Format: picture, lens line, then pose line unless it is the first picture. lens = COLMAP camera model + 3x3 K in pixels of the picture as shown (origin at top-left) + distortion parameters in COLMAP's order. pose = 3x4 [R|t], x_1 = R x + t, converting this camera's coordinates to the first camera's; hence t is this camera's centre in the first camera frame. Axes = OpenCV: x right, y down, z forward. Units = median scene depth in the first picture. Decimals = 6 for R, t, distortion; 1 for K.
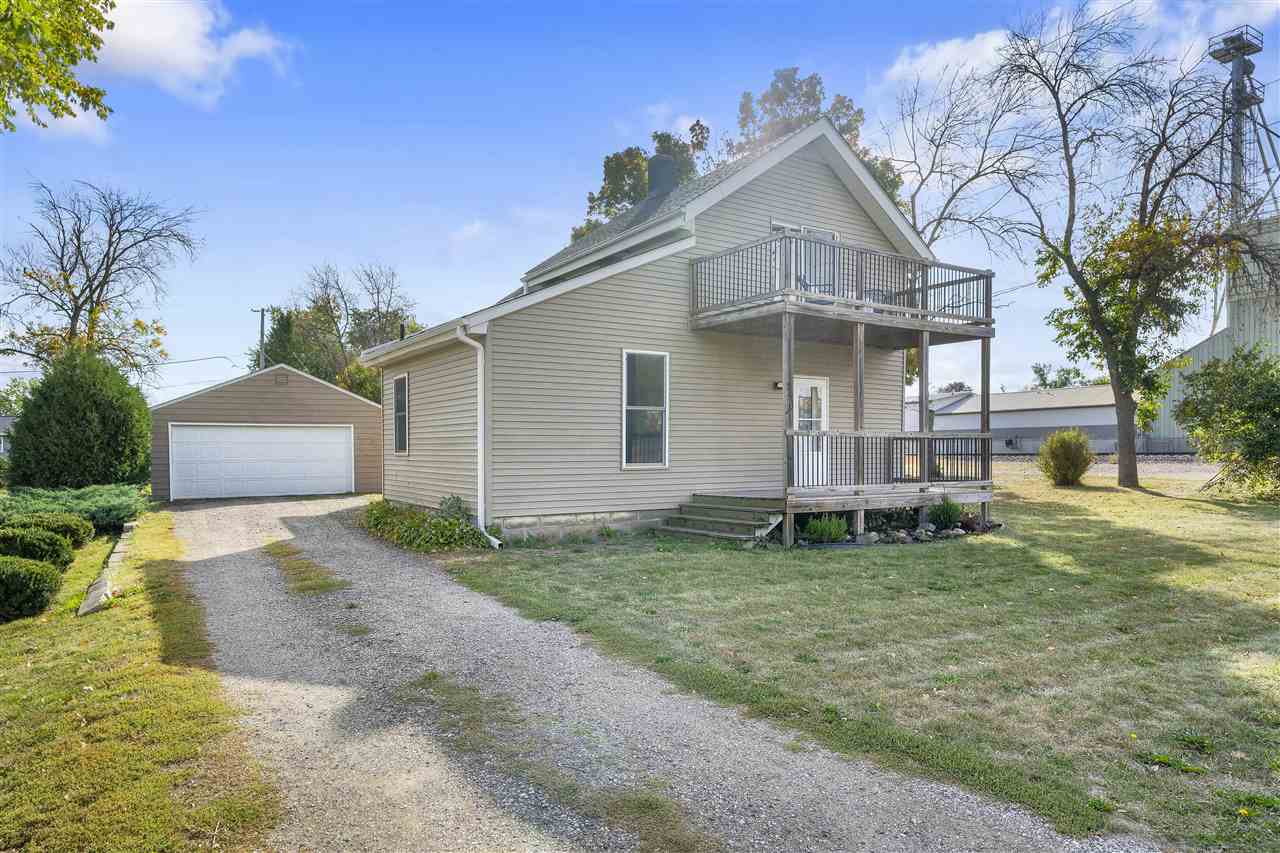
lens RADIAL K [[783.4, 0, 640.0], [0, 783.4, 426.5], [0, 0, 1]] dist [0.000284, 0.000025]
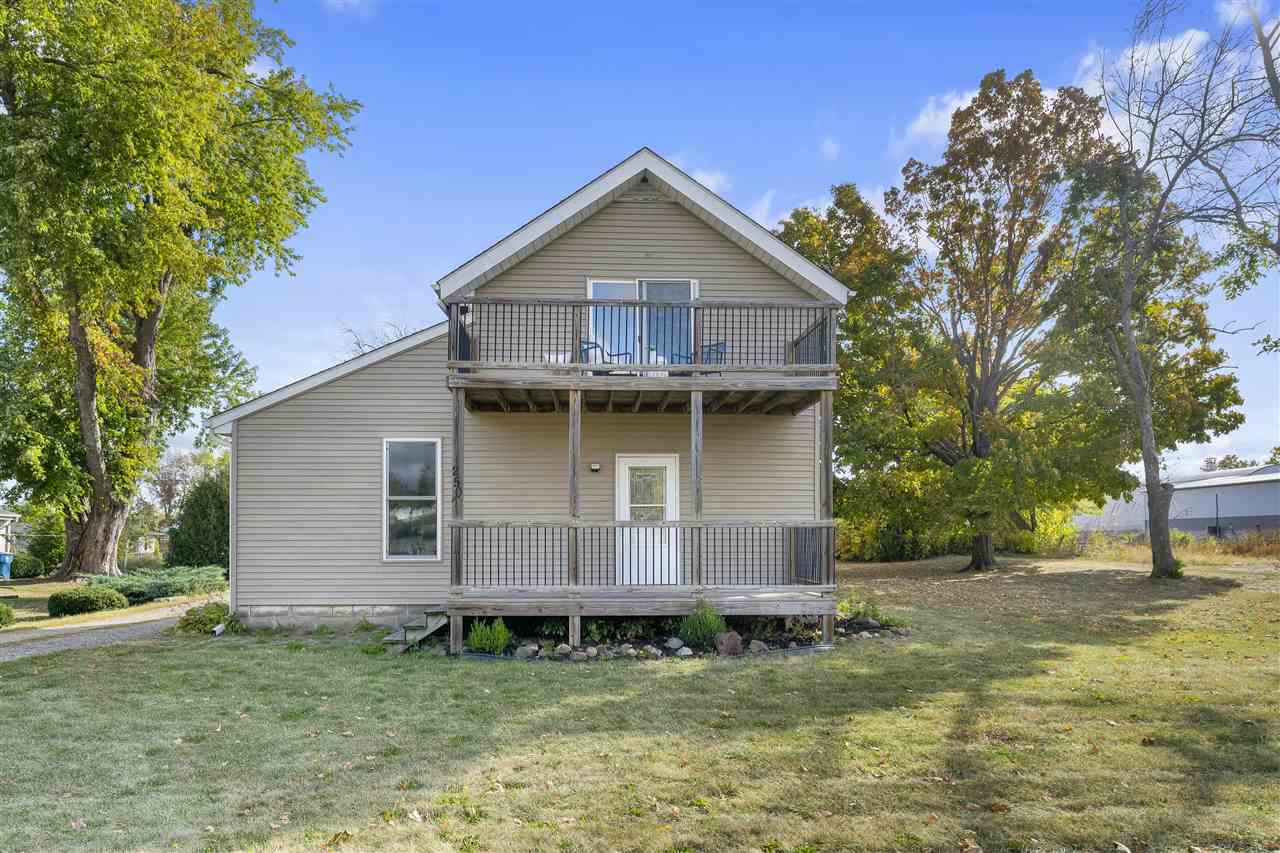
lens RADIAL K [[794.8, 0, 638.9], [0, 794.8, 485.2], [0, 0, 1]] dist [0.002259, 0.000513]
pose [[0.866283, -0.030776, -0.498604, 0.758150], [0.012584, 0.999128, -0.039808, 0.003207], [0.499394, 0.028211, 0.865915, 0.307621]]
